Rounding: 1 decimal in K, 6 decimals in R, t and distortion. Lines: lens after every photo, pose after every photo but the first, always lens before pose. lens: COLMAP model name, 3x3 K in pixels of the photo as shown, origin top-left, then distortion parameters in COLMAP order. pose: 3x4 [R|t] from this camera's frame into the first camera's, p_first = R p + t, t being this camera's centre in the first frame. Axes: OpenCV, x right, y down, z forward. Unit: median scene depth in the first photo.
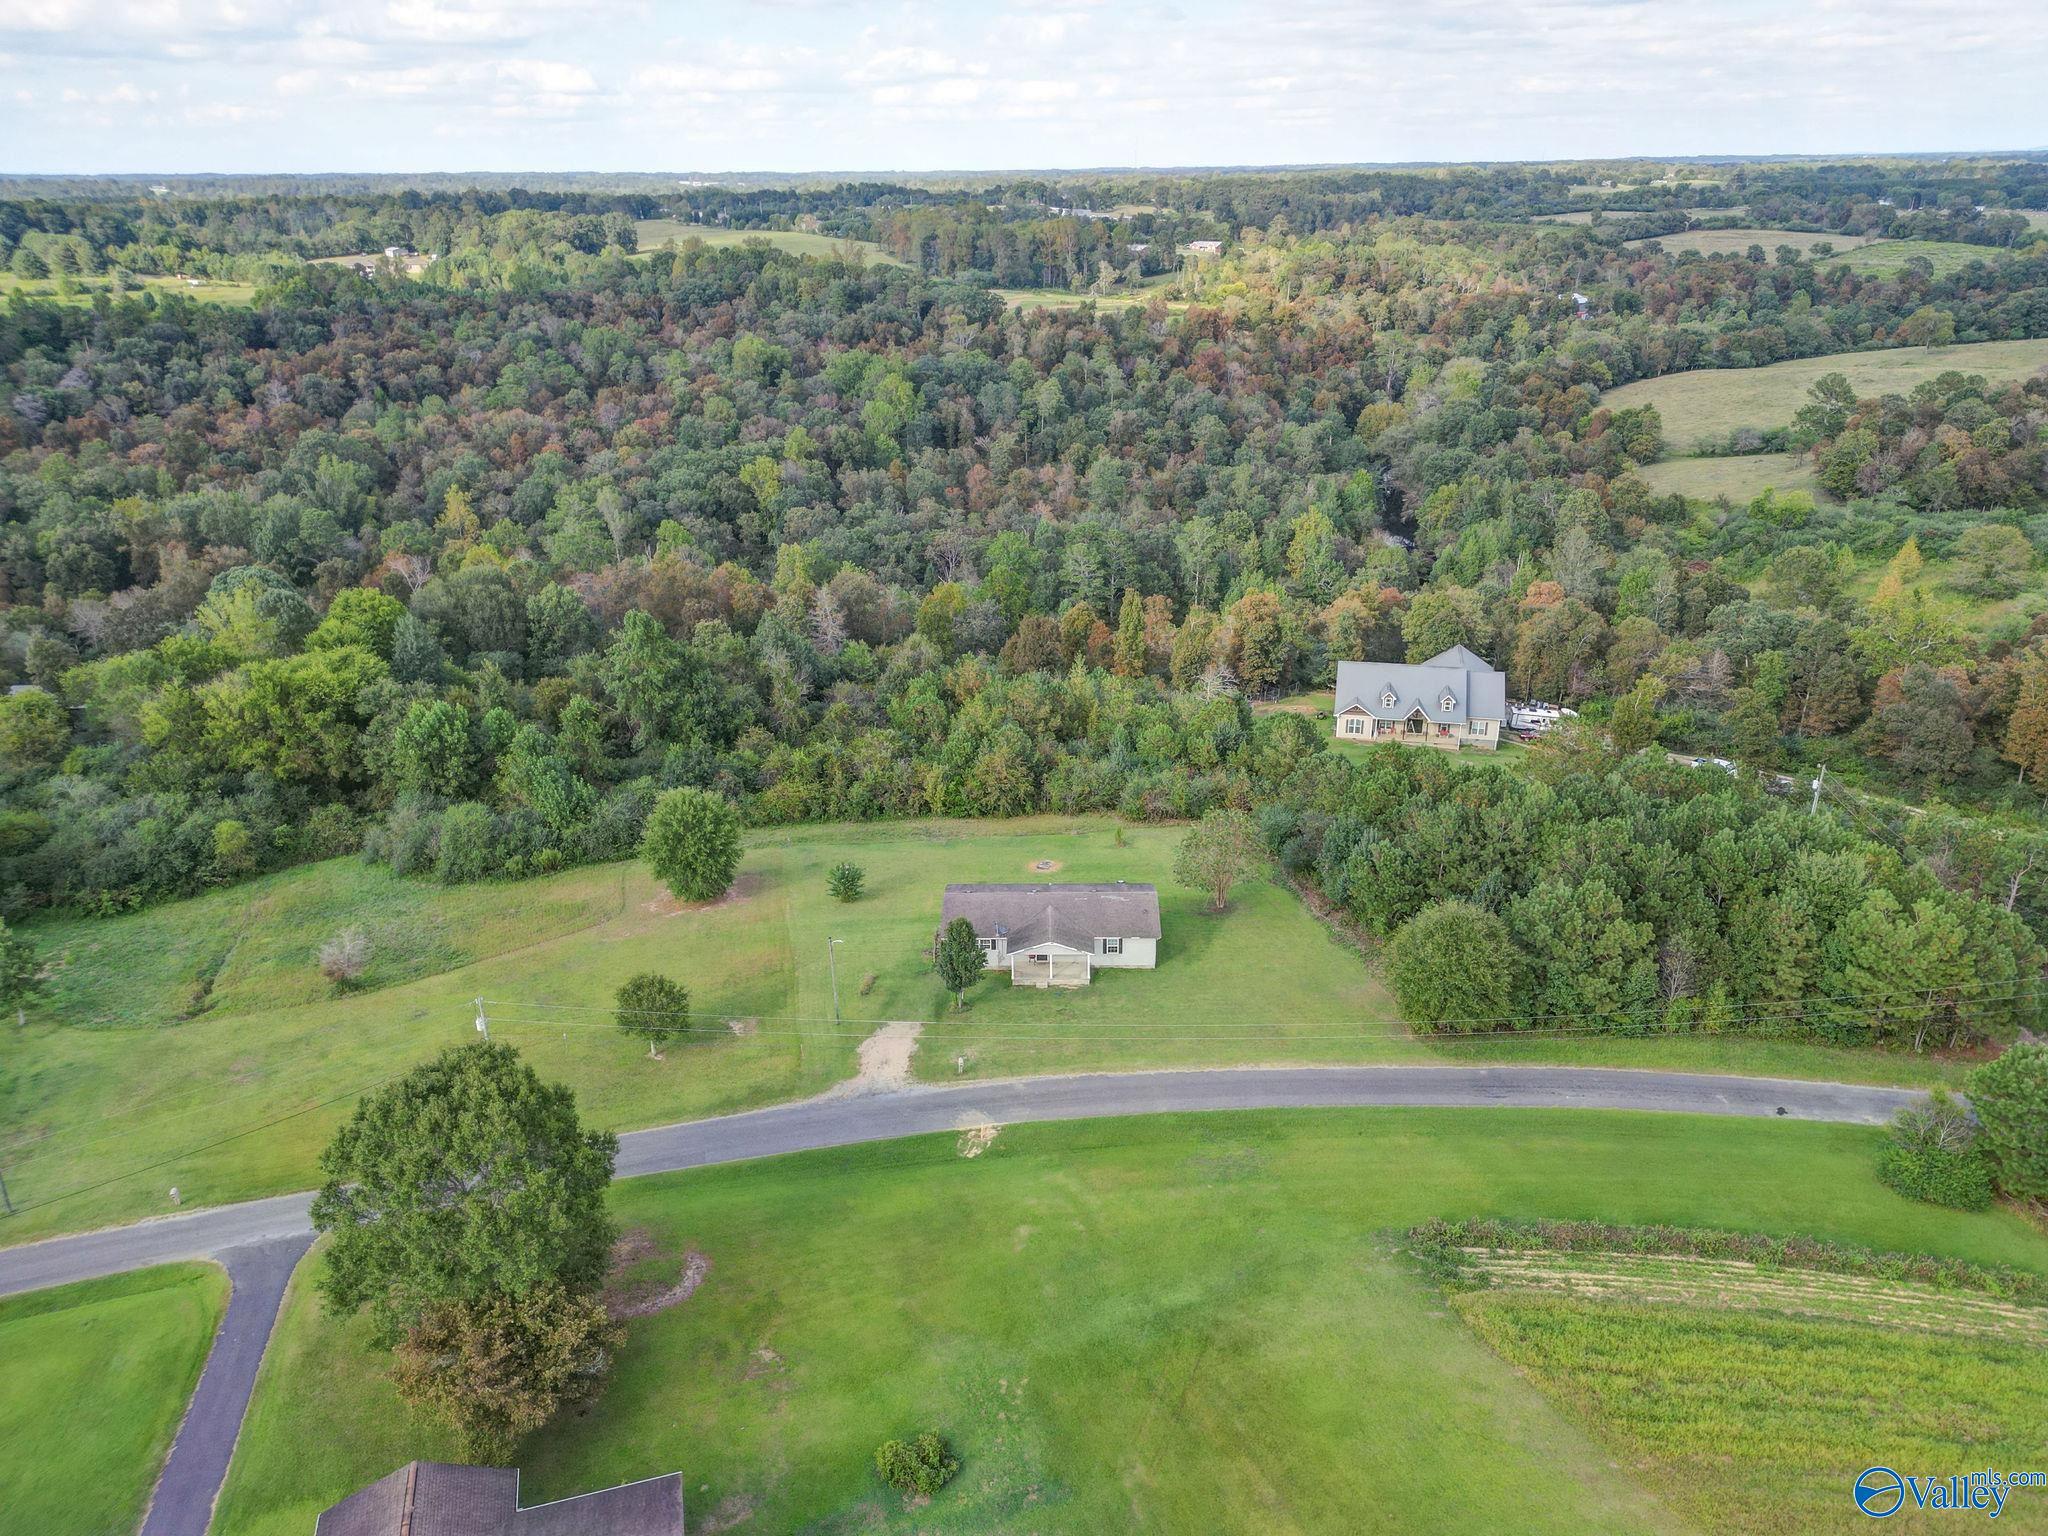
lens RADIAL K [[1431.1, 0, 1024.0], [0, 1431.1, 768.0], [0, 0, 1]] dist [0.080393, -0.095283]
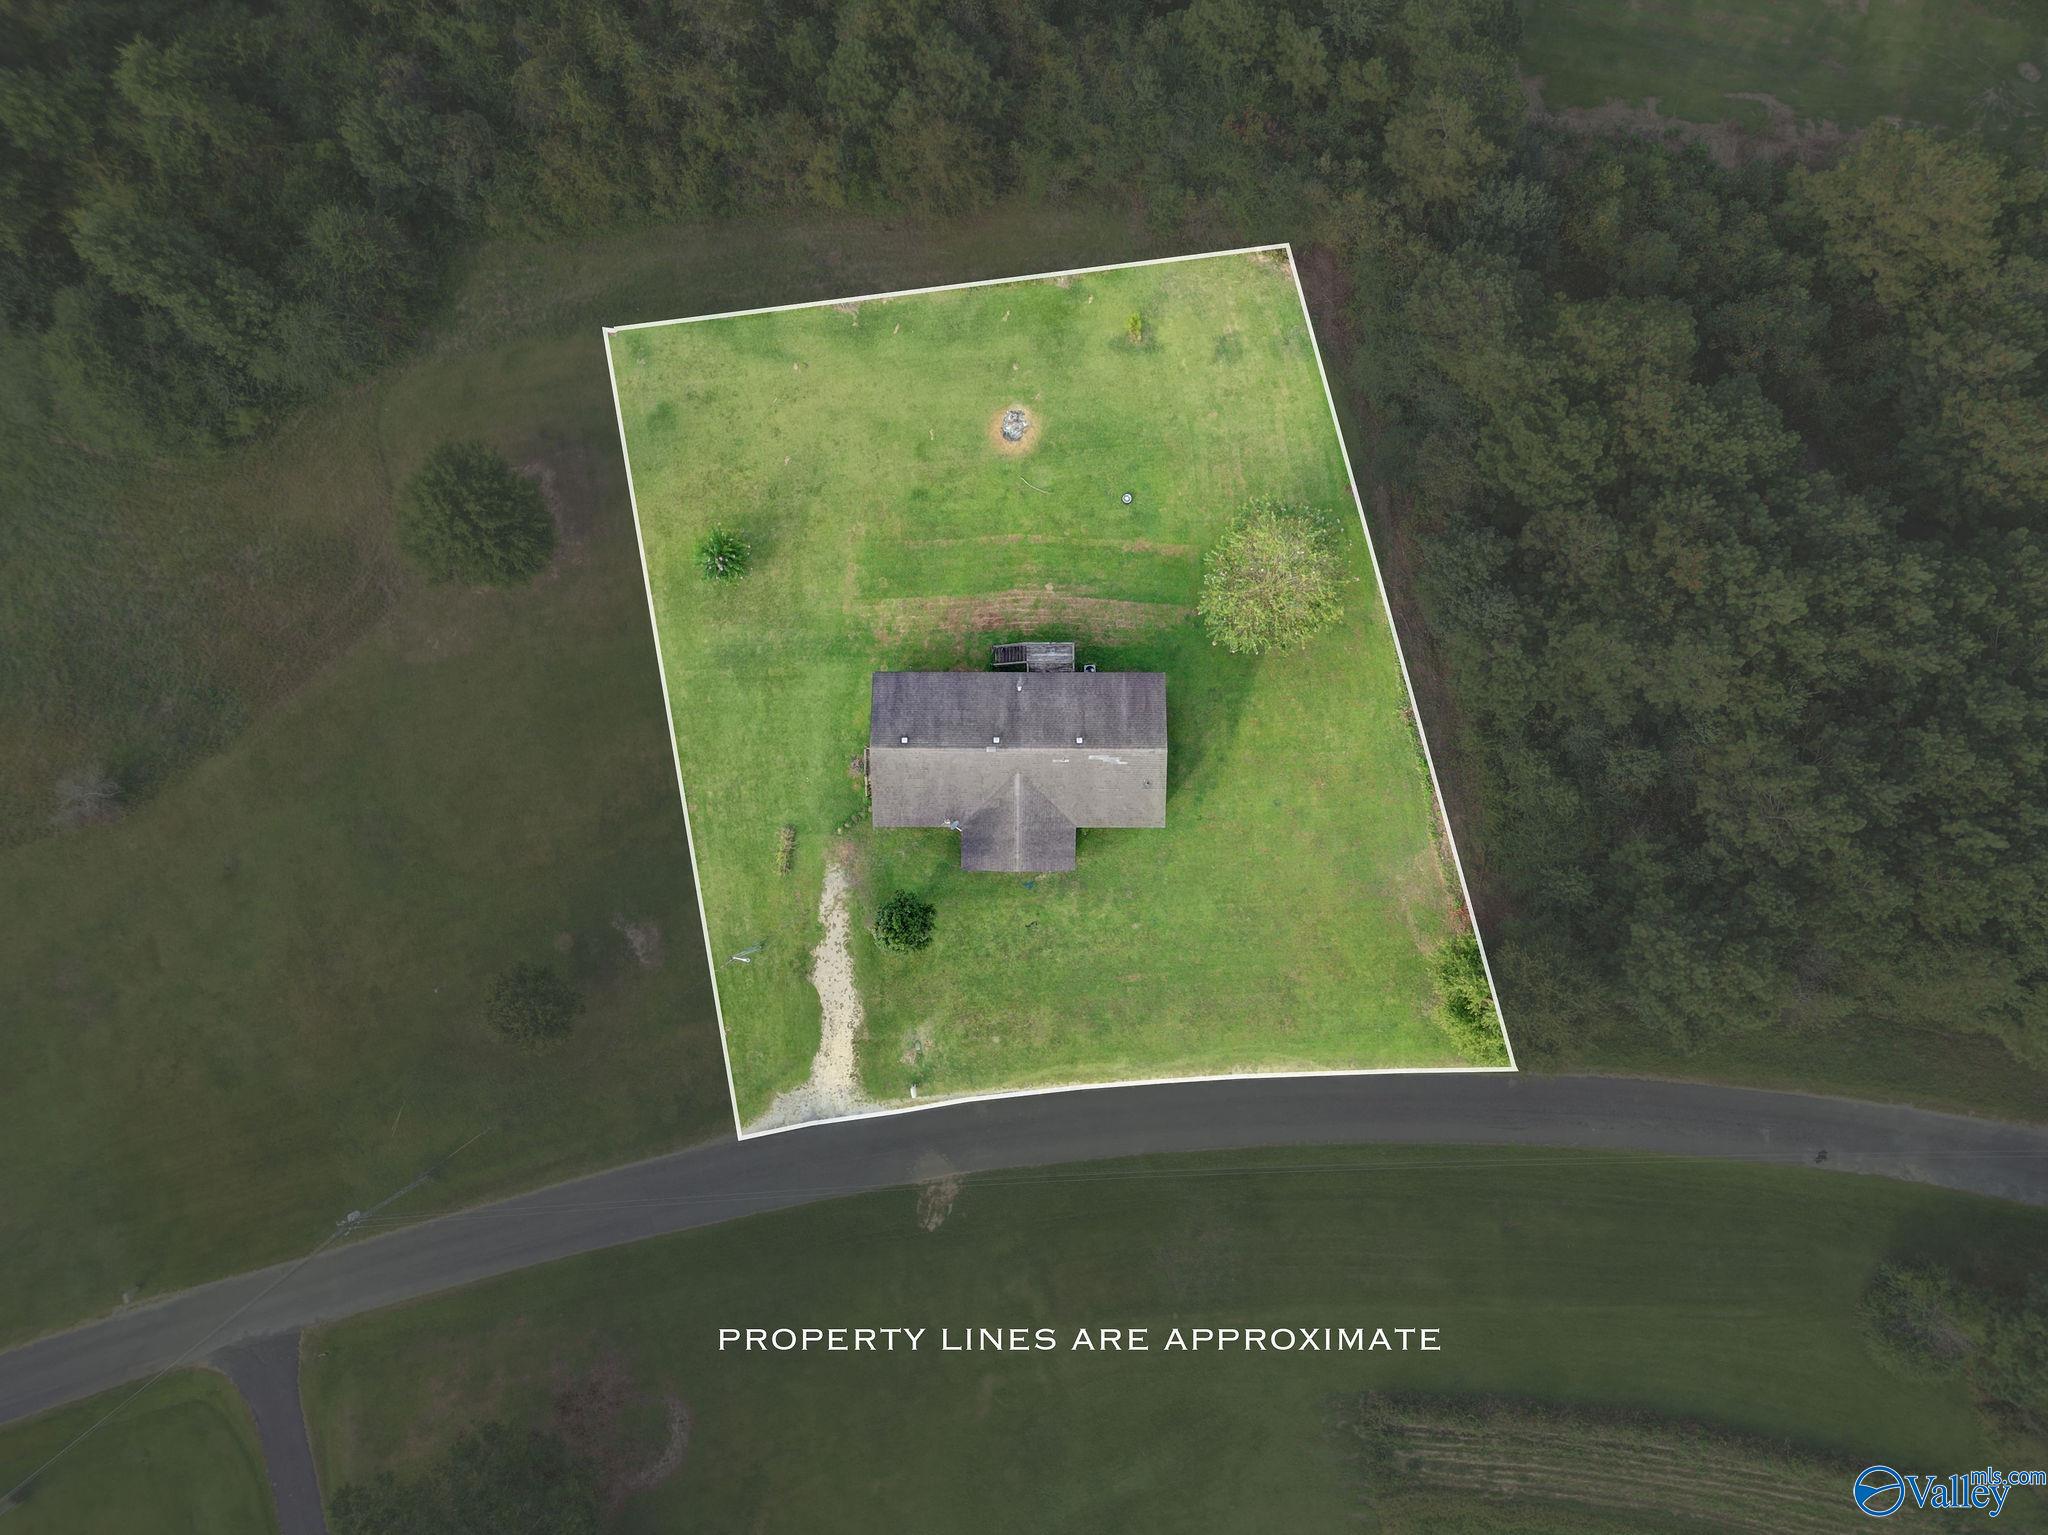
lens RADIAL K [[1445.0, 0, 1024.0], [0, 1445.0, 767.5], [0, 0, 1]] dist [0.054418, -0.051285]
pose [[0.999941, -0.008454, -0.006761, 0.019517], [0.009531, 0.391340, 0.920197, -0.431777], [-0.005134, -0.920207, 0.391398, 0.533095]]
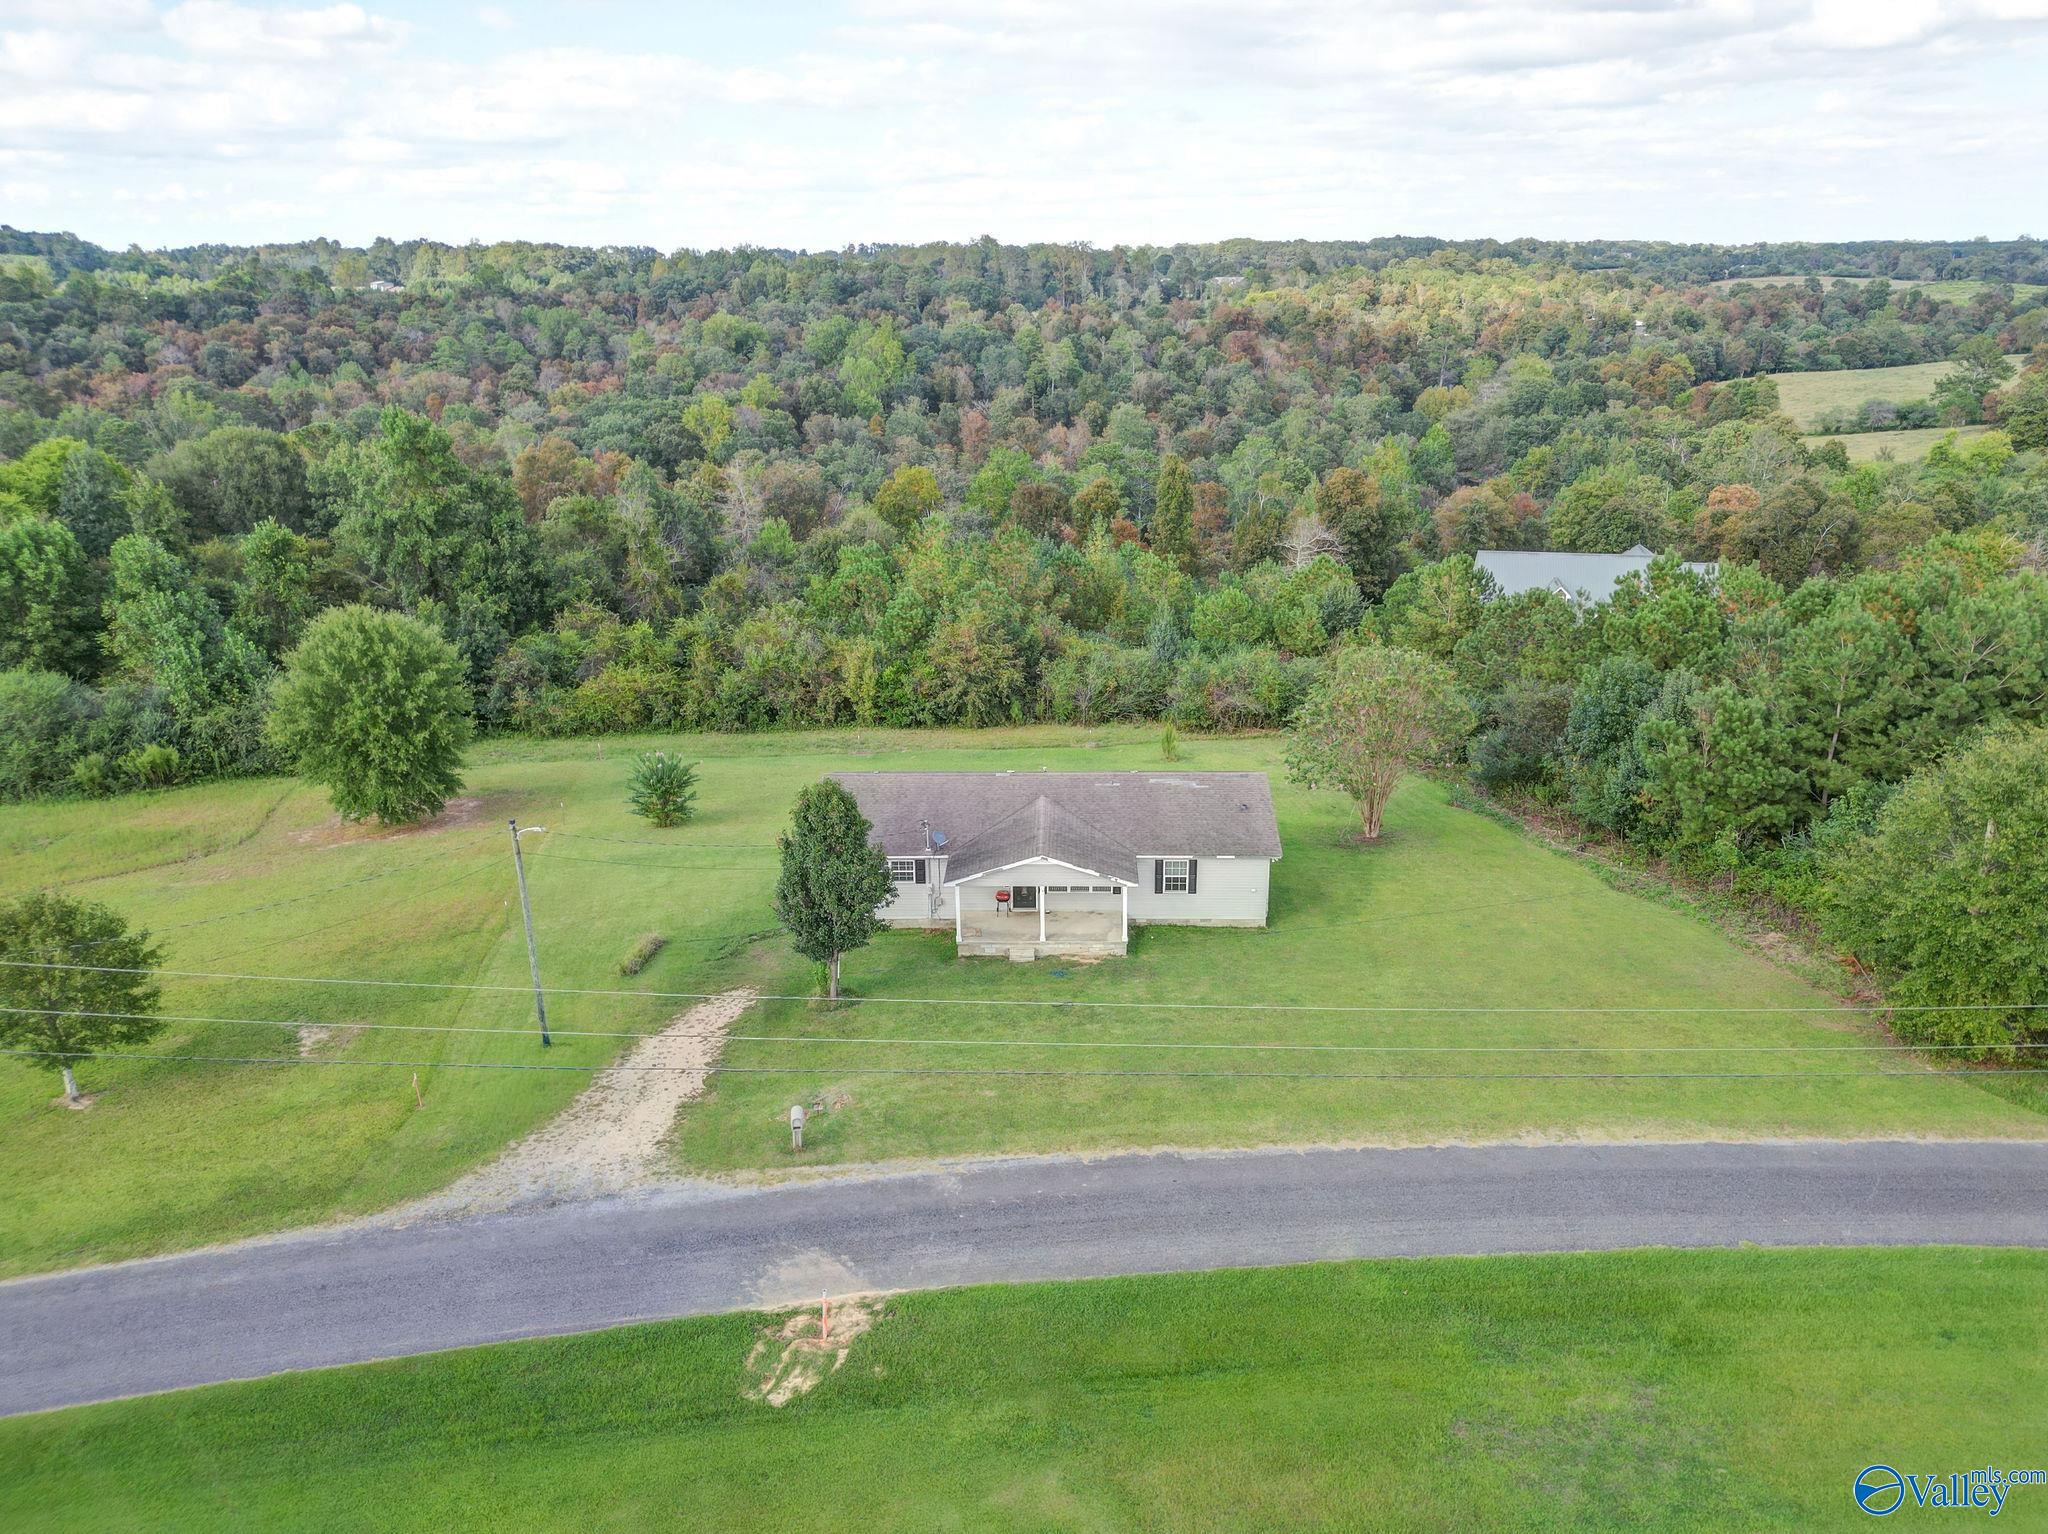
lens RADIAL K [[1445.0, 0, 1024.0], [0, 1445.0, 767.0], [0, 0, 1]] dist [0.054418, -0.051285]
pose [[0.999944, 0.005510, -0.009019, 0.012286], [-0.006010, 0.998393, -0.056356, 0.085092], [0.008694, 0.056407, 0.998370, 0.389985]]
